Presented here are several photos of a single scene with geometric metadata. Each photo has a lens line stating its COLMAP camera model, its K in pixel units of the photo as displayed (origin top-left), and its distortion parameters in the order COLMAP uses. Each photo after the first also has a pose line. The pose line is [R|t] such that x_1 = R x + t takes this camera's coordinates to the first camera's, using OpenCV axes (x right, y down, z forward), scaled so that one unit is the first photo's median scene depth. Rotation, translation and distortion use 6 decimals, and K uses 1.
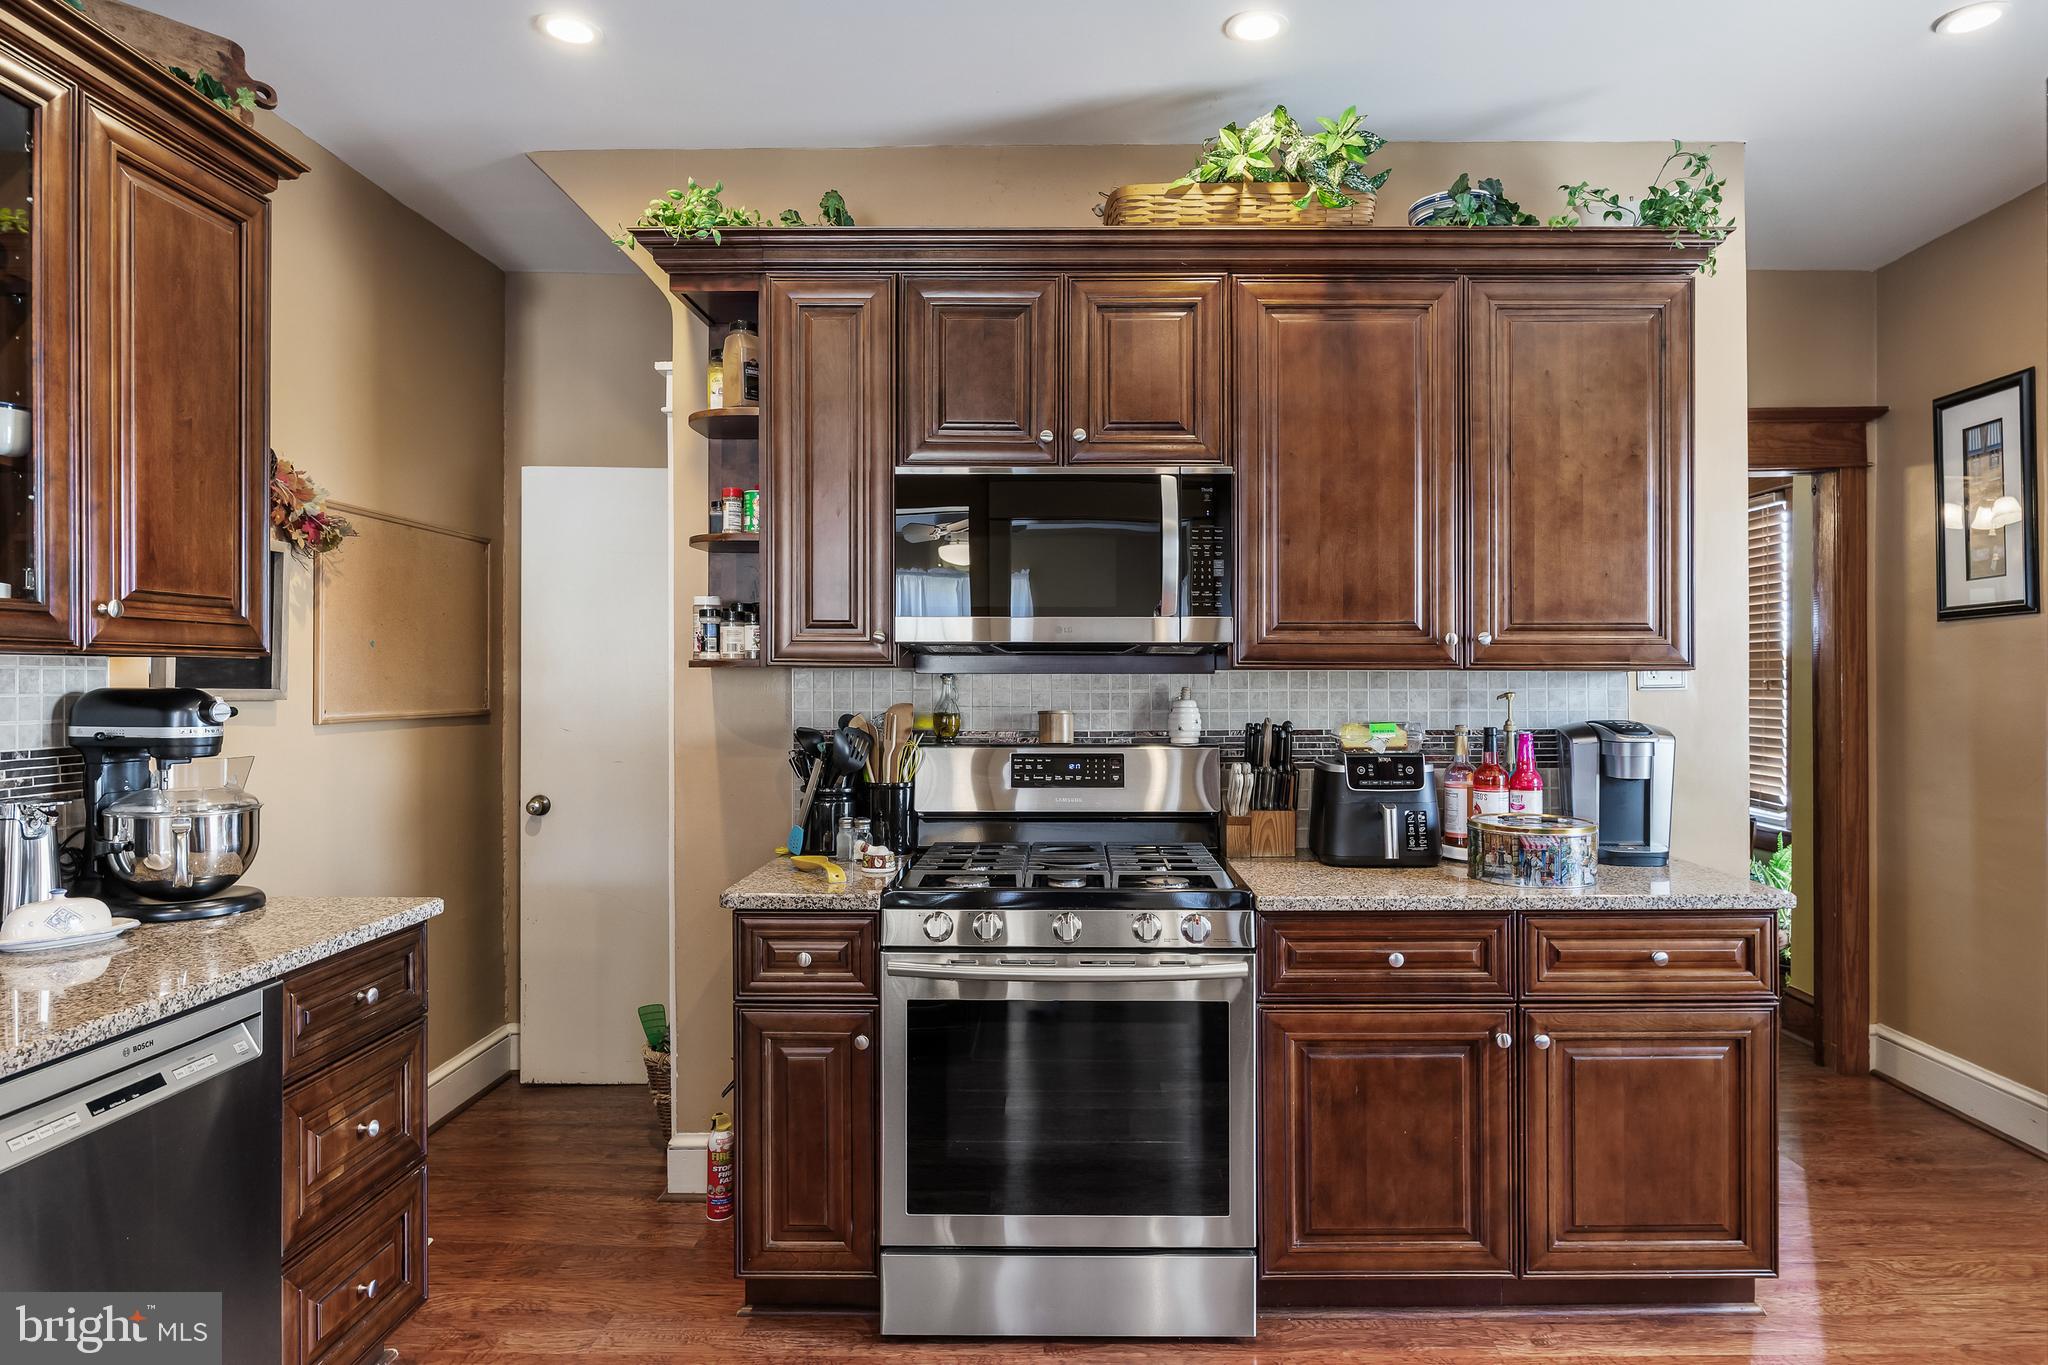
lens RADIAL K [[1191.5, 0, 1024.0], [0, 1191.5, 682.5], [0, 0, 1]] dist [-0.000270, -0.000391]
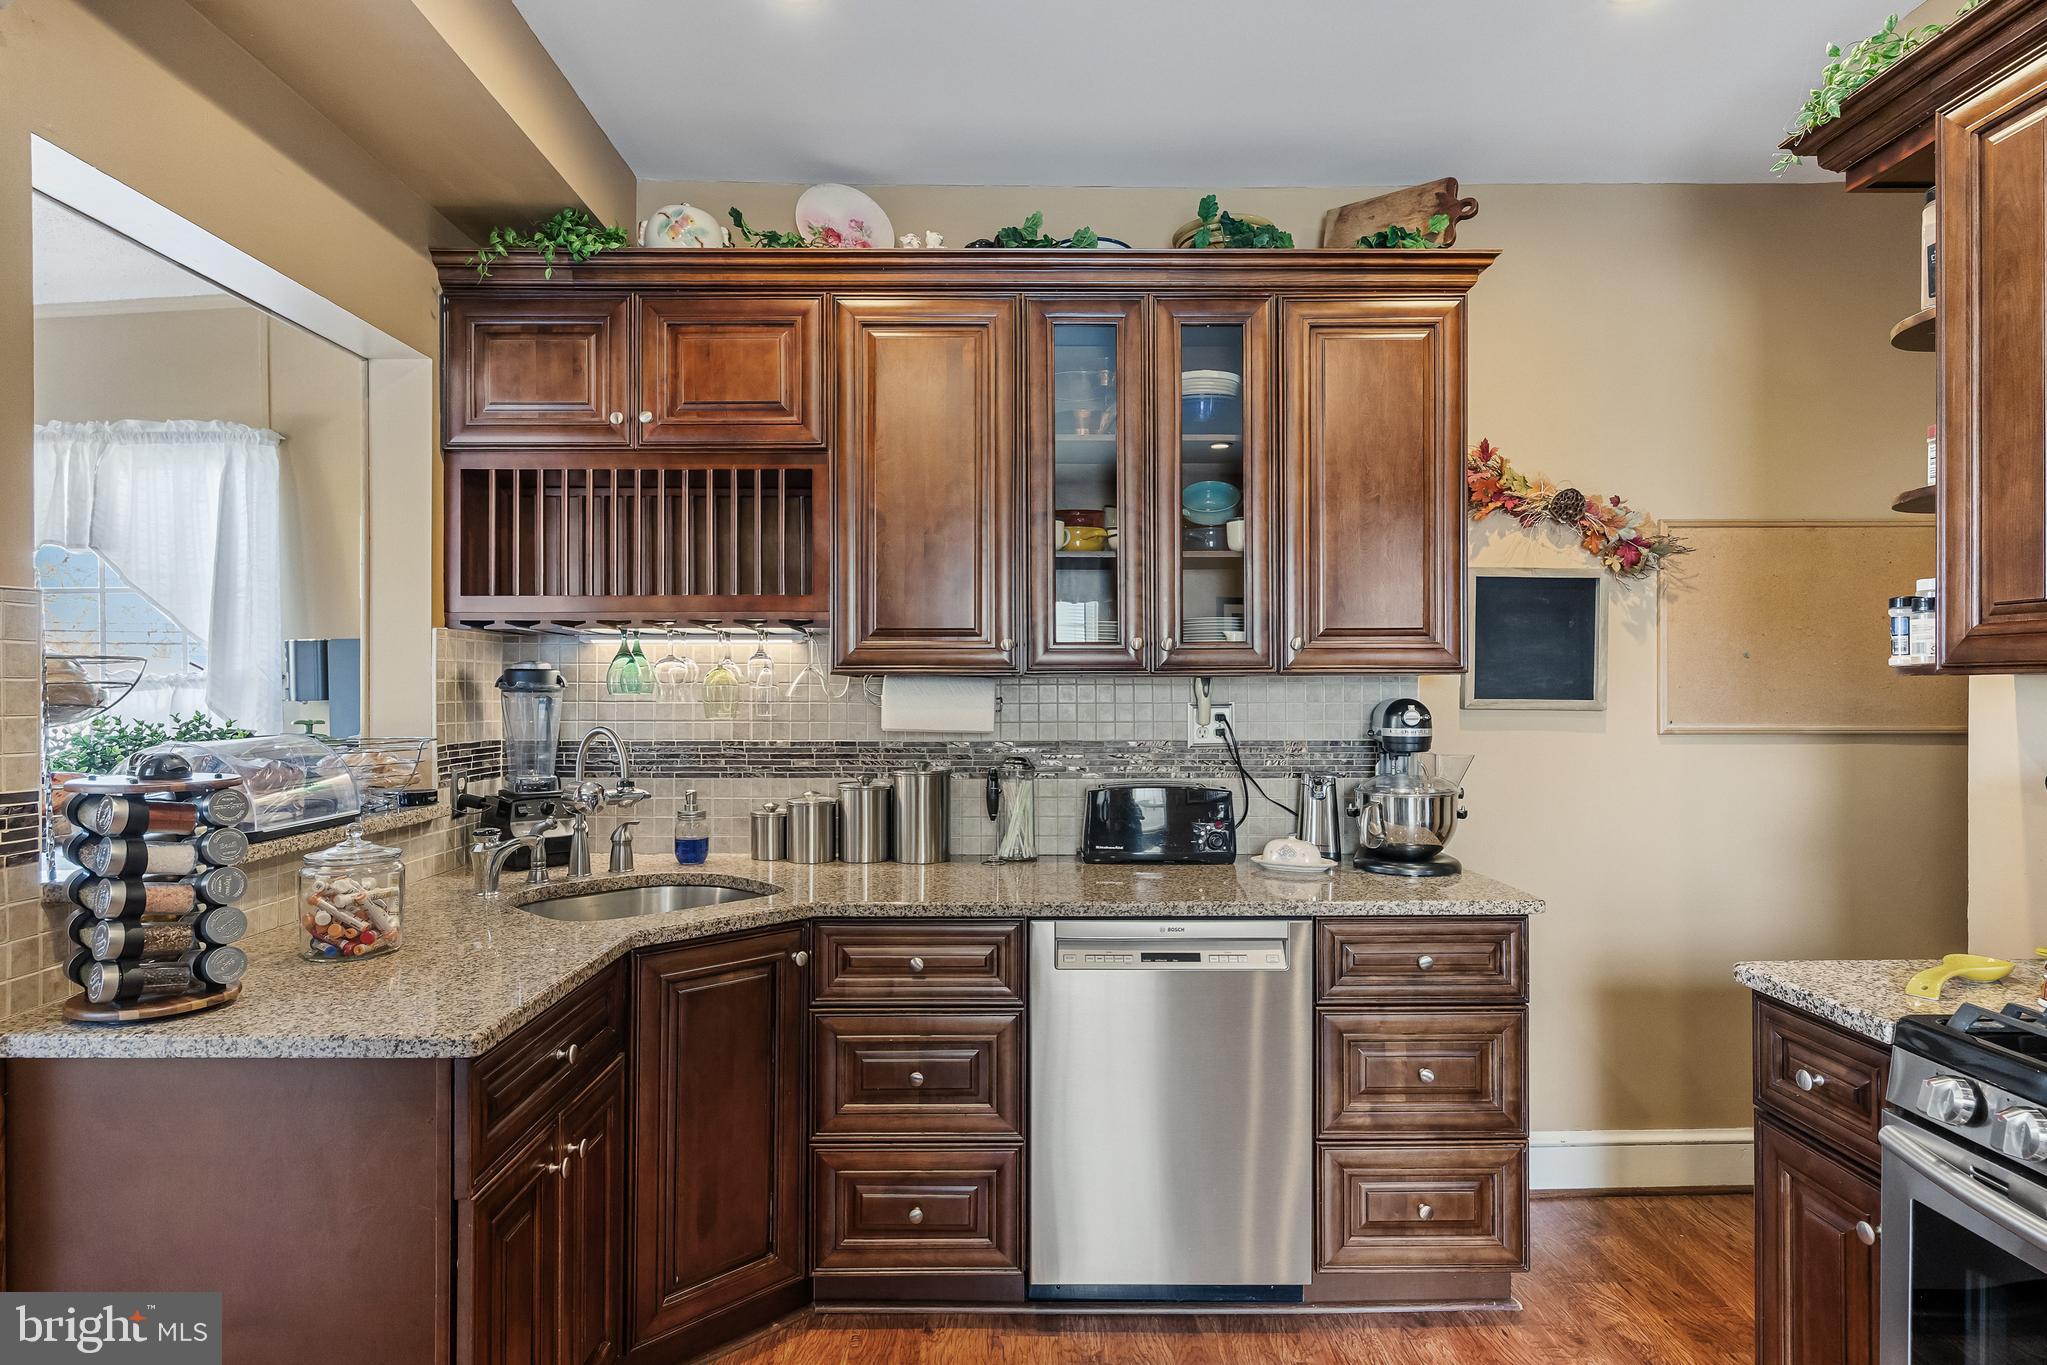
lens RADIAL K [[1093.7, 0, 1022.8], [0, 1093.7, 700.2], [0, 0, 1]] dist [-0.000662, -0.000093]
pose [[0.051602, 0.007360, -0.998641, 0.451020], [-0.001171, 0.999973, 0.007309, -0.001736], [0.998667, 0.000792, 0.051609, 0.494152]]
